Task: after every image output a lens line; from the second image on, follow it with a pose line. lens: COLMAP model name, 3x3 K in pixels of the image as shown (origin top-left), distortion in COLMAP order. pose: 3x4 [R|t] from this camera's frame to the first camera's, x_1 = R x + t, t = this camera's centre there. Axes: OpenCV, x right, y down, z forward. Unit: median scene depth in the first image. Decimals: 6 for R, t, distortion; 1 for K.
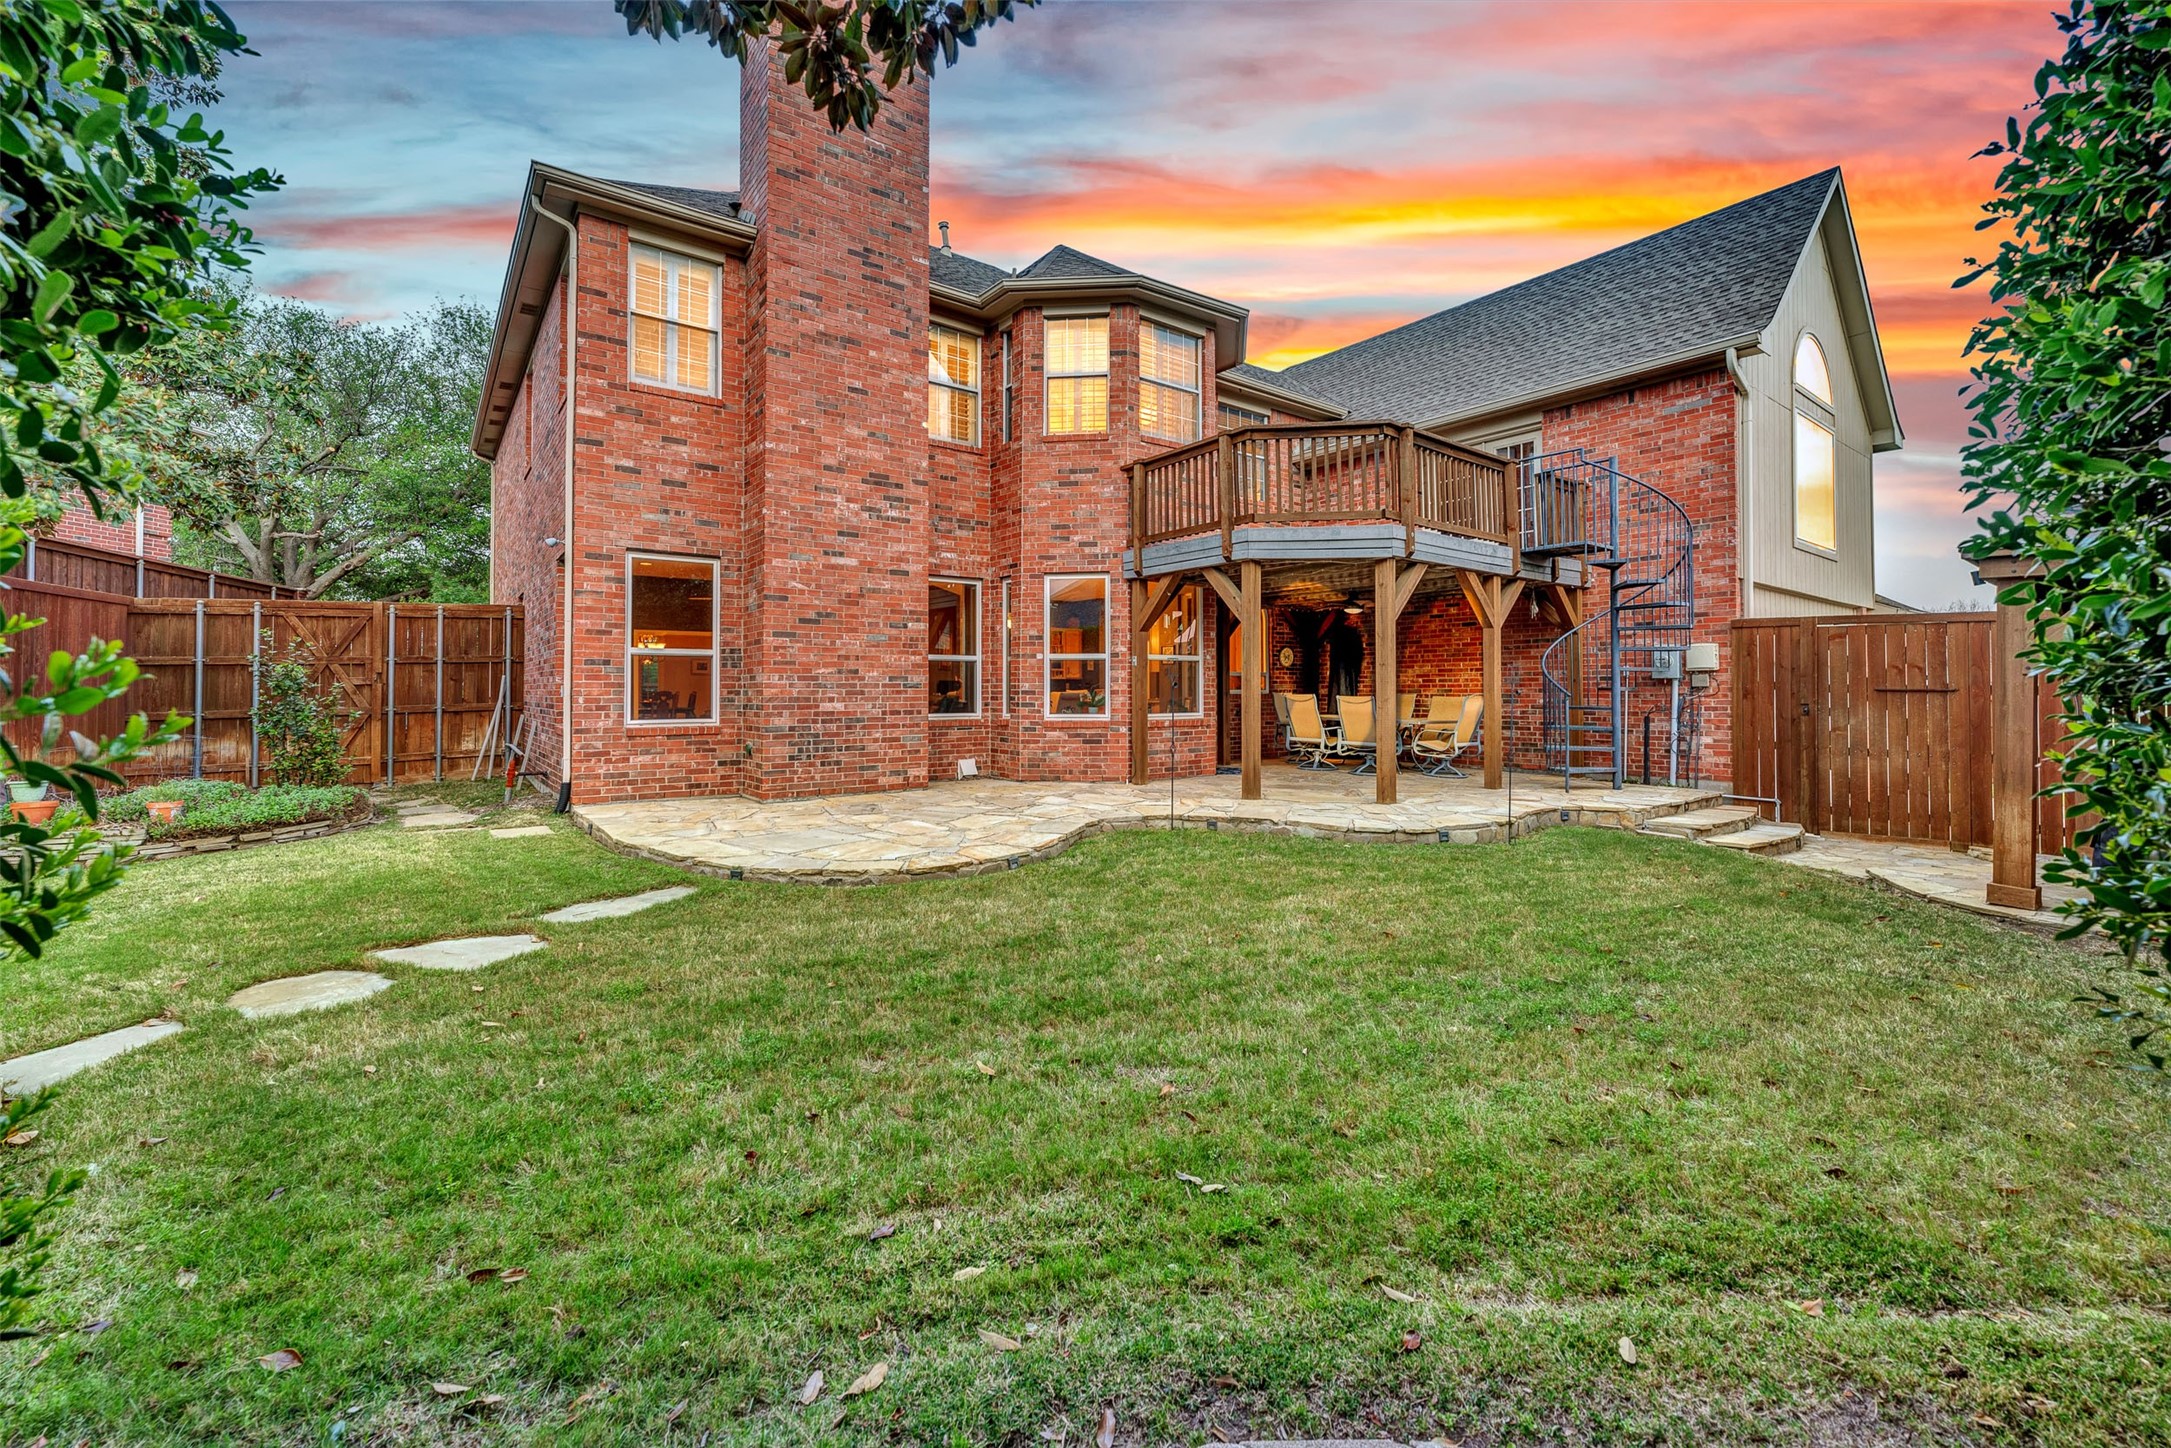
lens RADIAL K [[846.2, 0, 1072.1], [0, 846.2, 678.4], [0, 0, 1]] dist [0.001195, 0.000108]
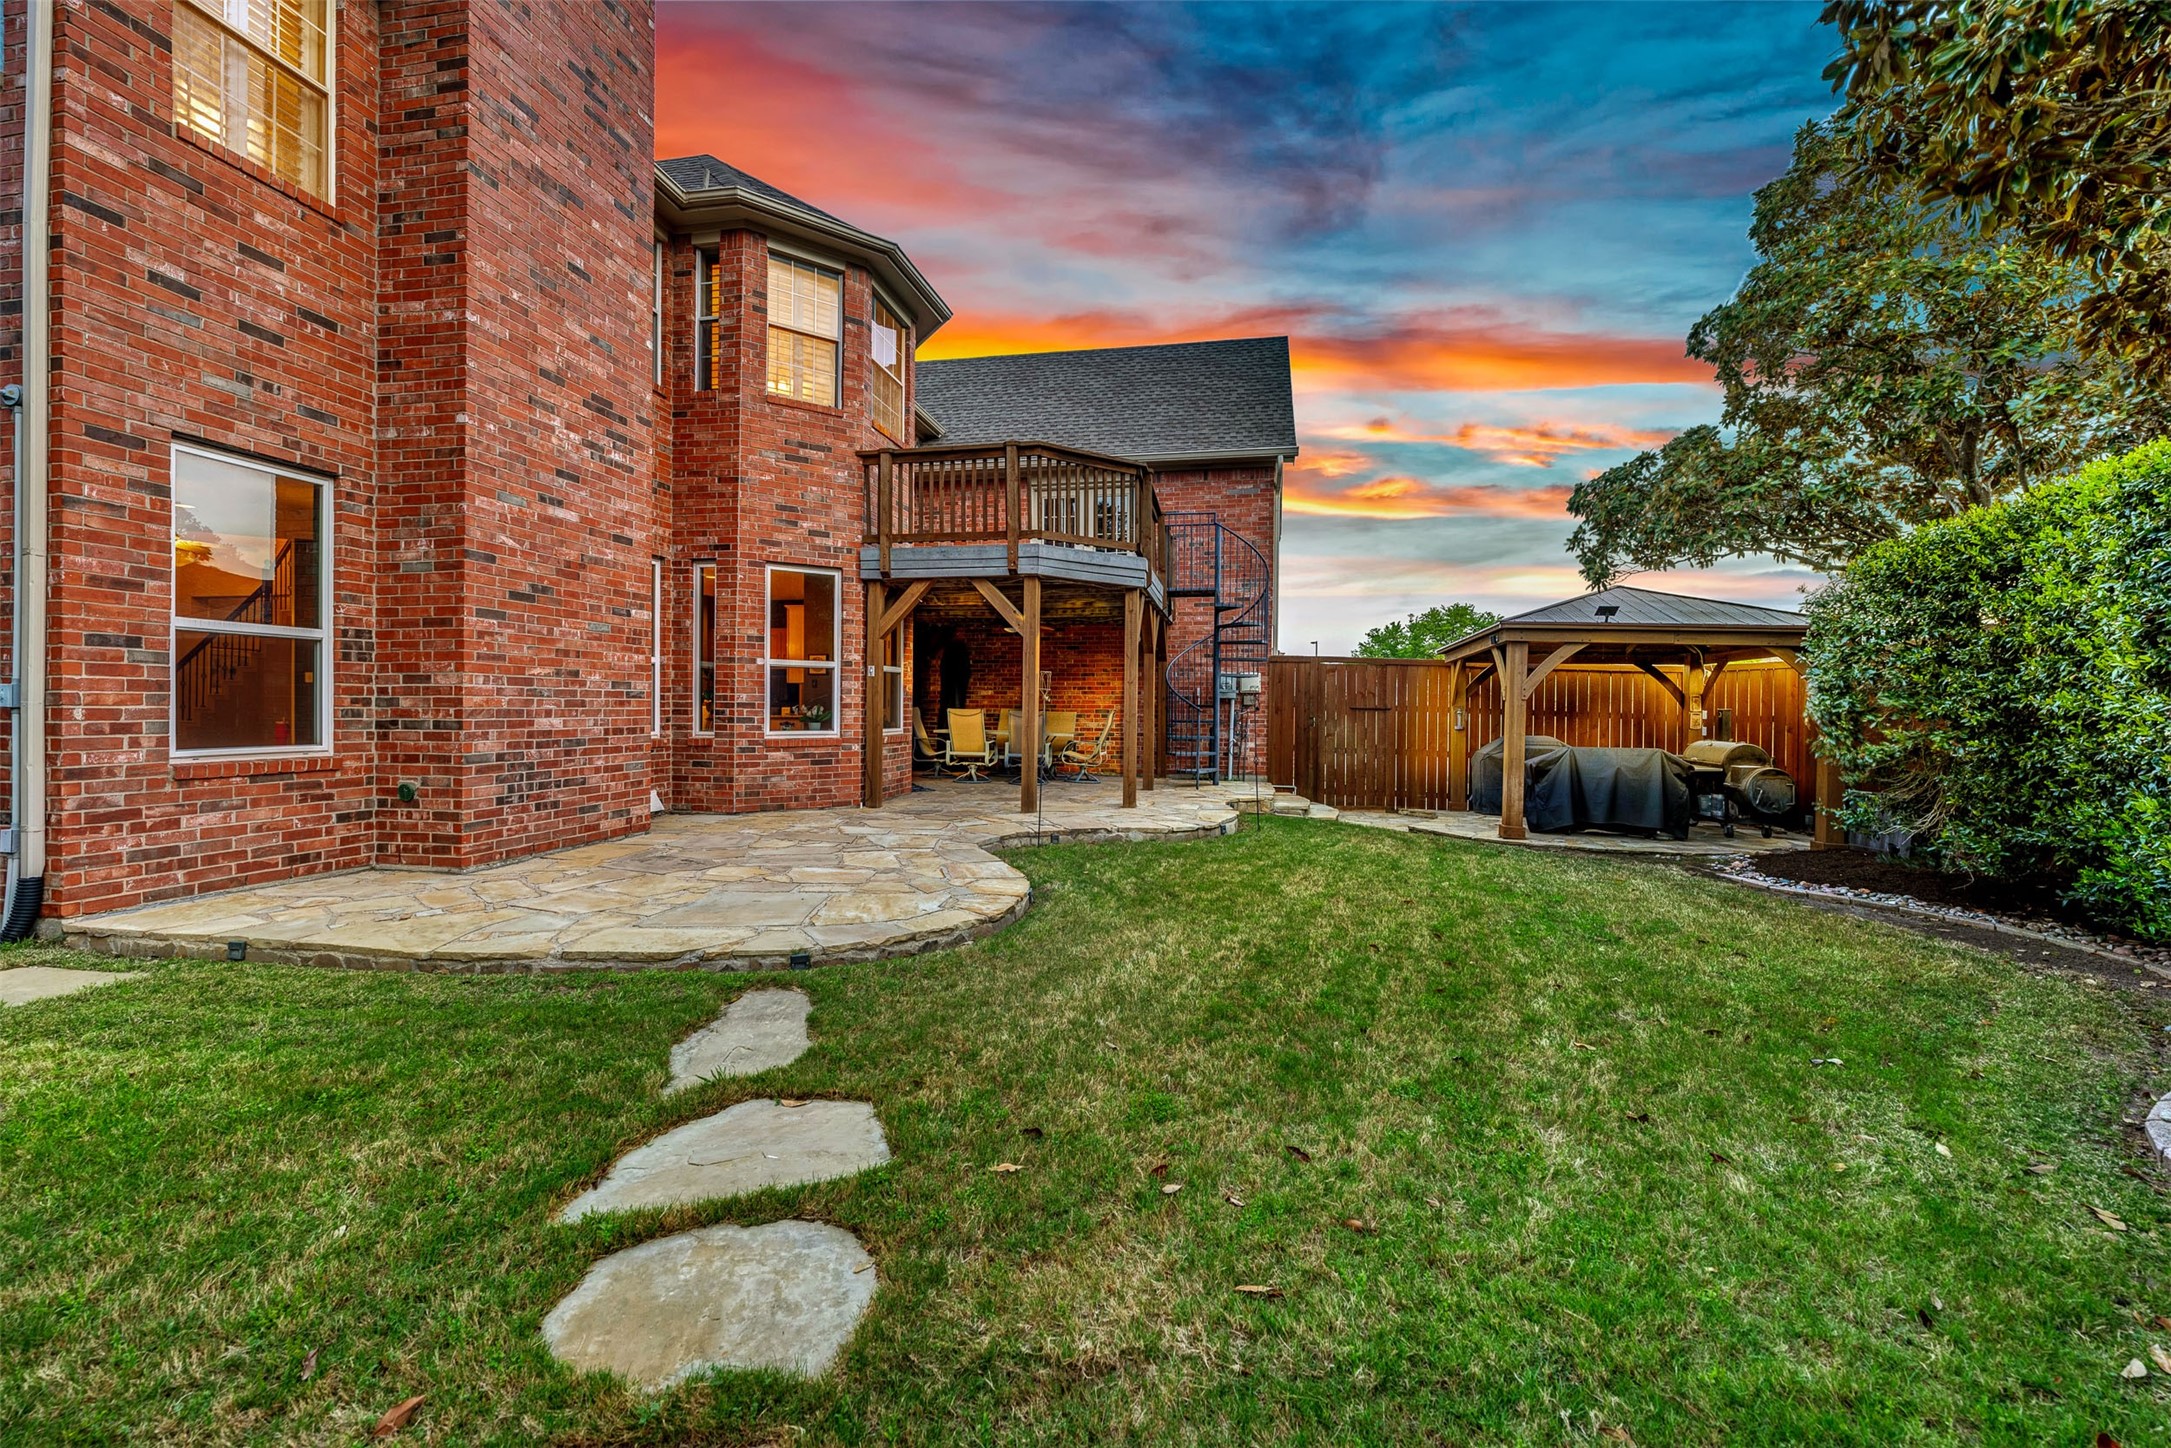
lens RADIAL K [[863.0, 0, 1069.1], [0, 863.0, 713.6], [0, 0, 1]] dist [0.000949, 0.000092]
pose [[0.754102, 0.001769, 0.656755, -0.406138], [-0.017437, 0.999698, 0.017328, 0.005488], [-0.656526, -0.024519, 0.753905, 0.182694]]
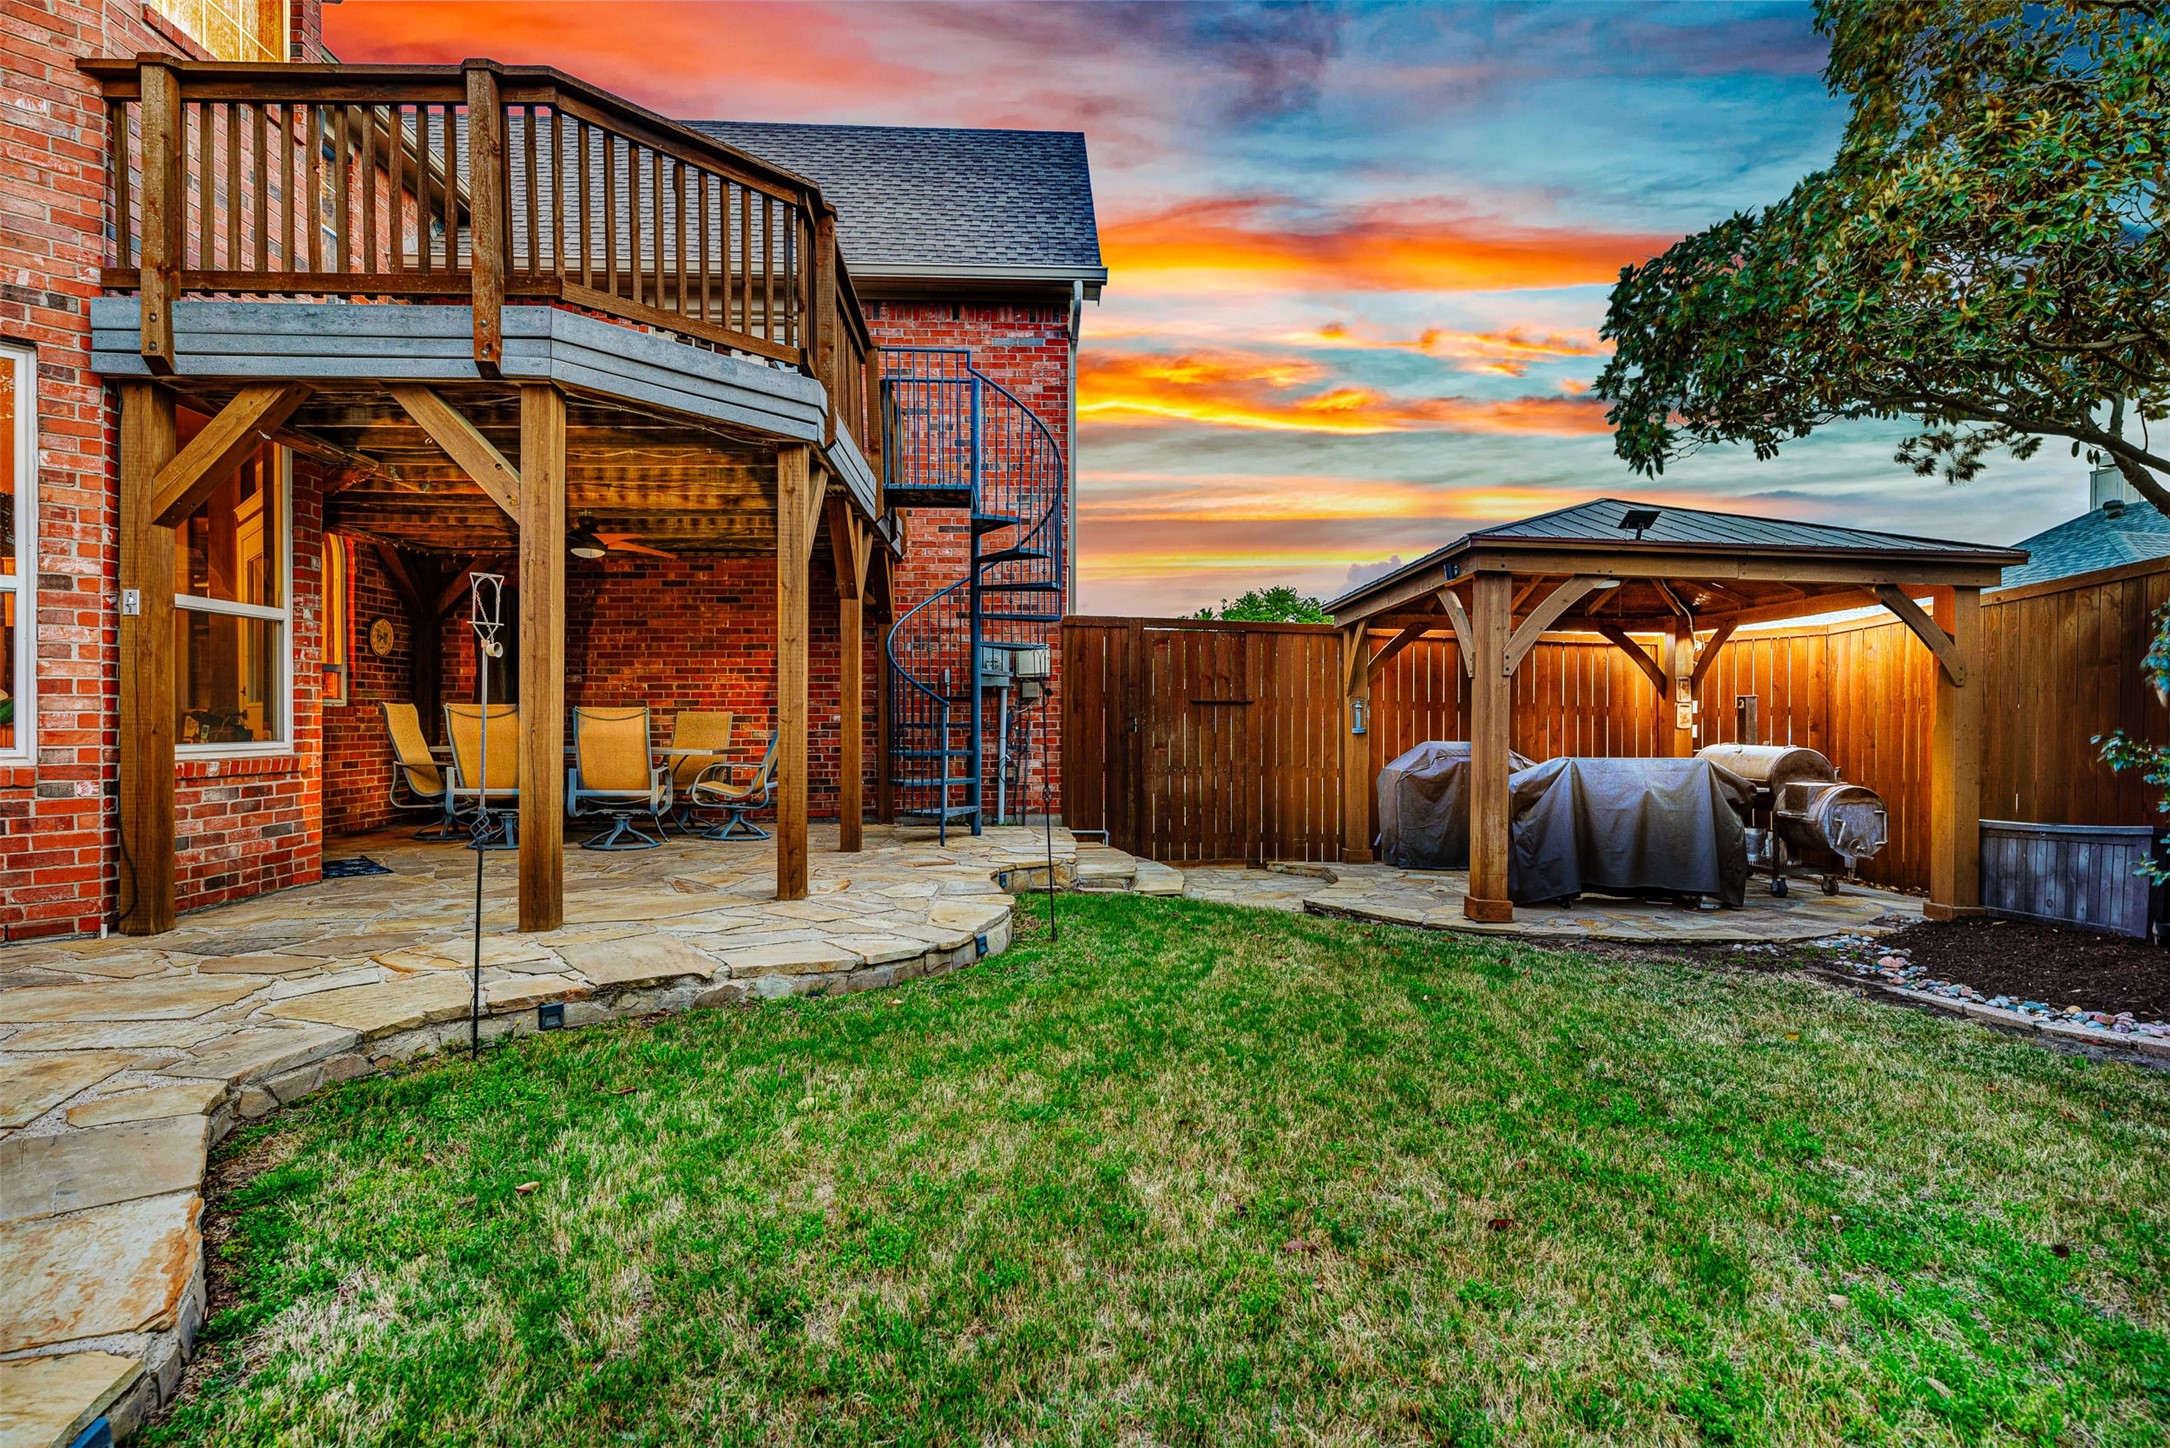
lens RADIAL K [[1095.8, 0, 1085.0], [0, 1095.8, 724.0], [0, 0, 1]] dist [-0.006168, -0.000336]
pose [[0.563128, -0.003569, 0.826362, -0.093842], [-0.011691, 0.999856, 0.012285, 0.024009], [-0.826287, -0.016579, 0.563006, 0.421262]]
